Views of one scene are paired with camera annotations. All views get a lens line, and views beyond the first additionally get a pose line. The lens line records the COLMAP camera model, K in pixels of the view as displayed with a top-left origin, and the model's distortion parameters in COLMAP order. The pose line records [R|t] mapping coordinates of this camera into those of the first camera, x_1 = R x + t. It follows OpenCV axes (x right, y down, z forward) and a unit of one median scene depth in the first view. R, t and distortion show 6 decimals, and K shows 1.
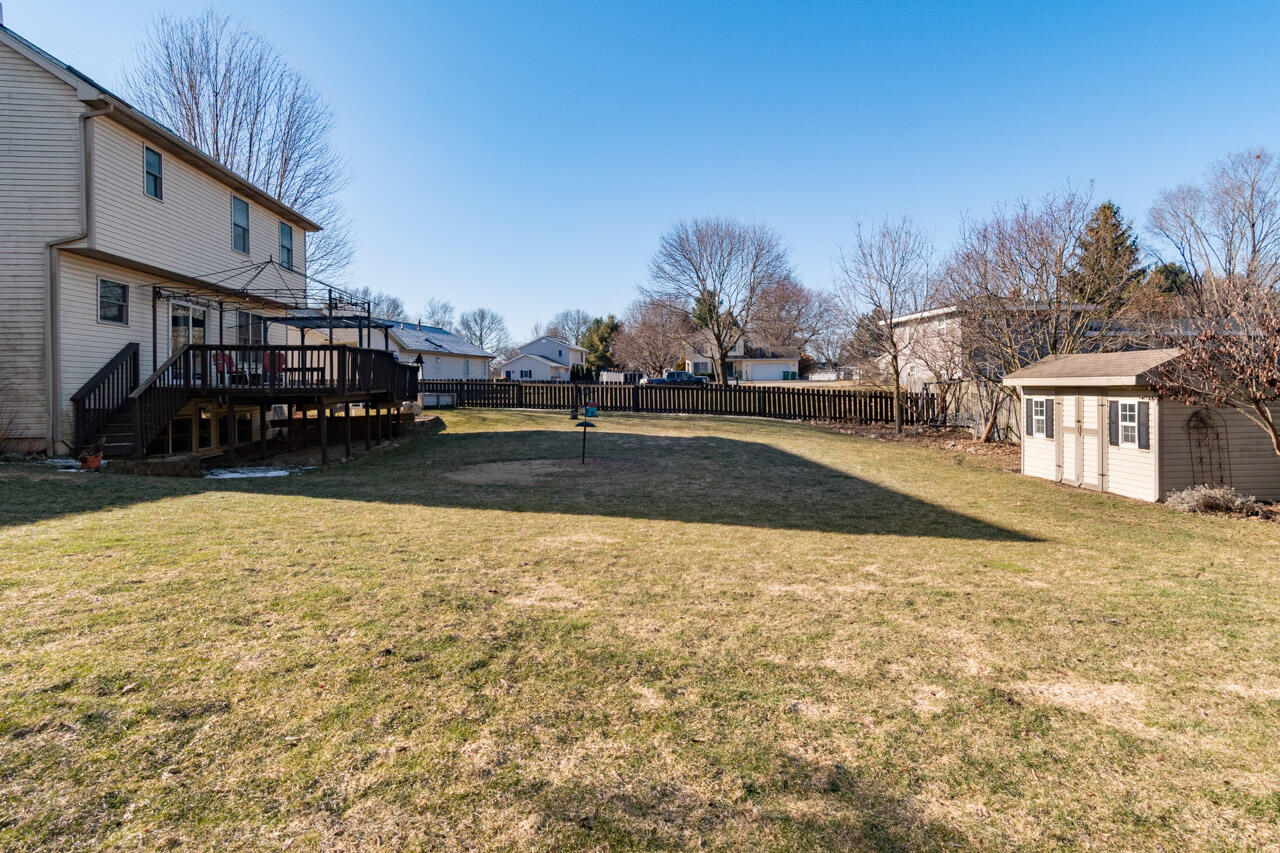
lens RADIAL K [[670.2, 0, 649.7], [0, 670.2, 385.0], [0, 0, 1]] dist [0.004983, -0.000289]
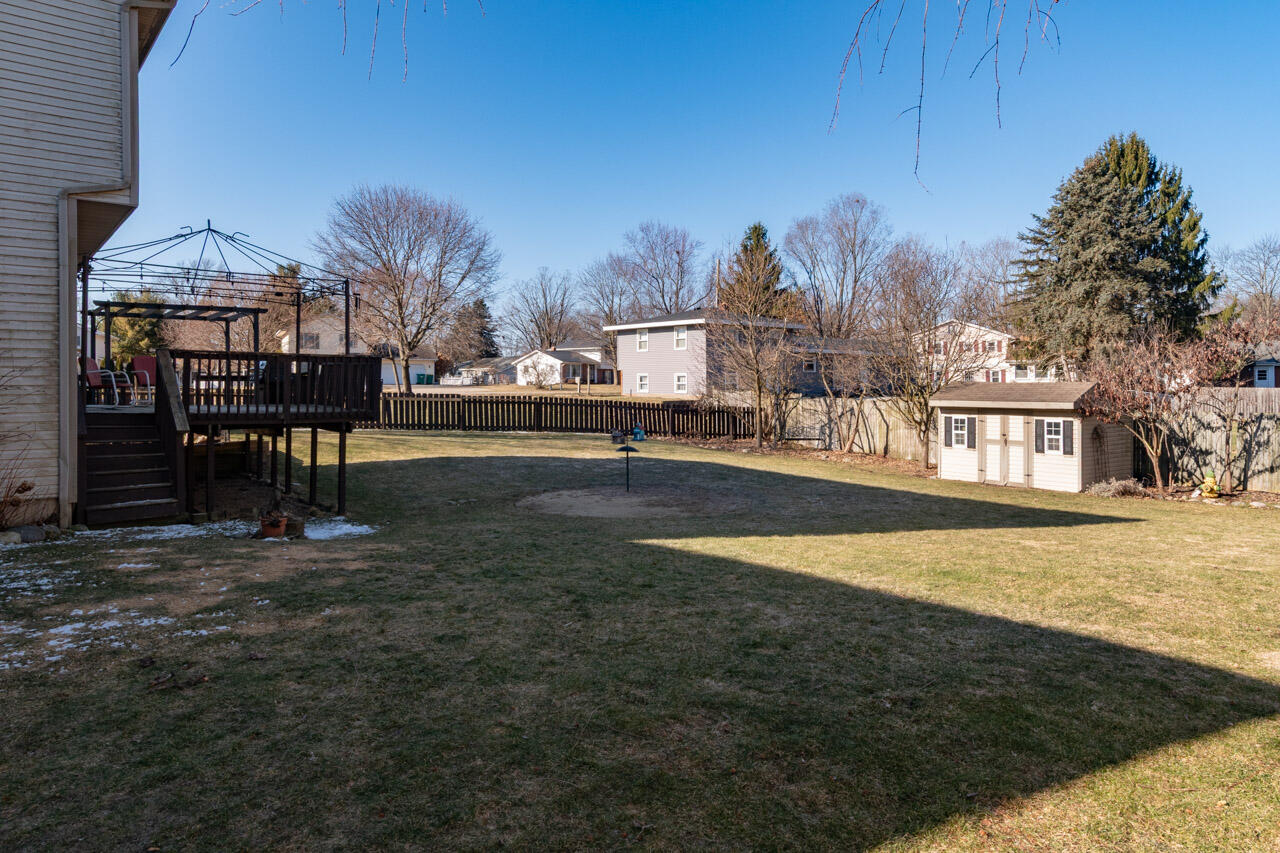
lens RADIAL K [[805.8, 0, 647.9], [0, 805.8, 387.8], [0, 0, 1]] dist [-0.005484, 0.000867]
pose [[0.841781, 0.009581, 0.539734, -0.729120], [-0.009697, 0.999950, -0.002627, -0.024479], [-0.539732, -0.003022, 0.841832, 0.058330]]
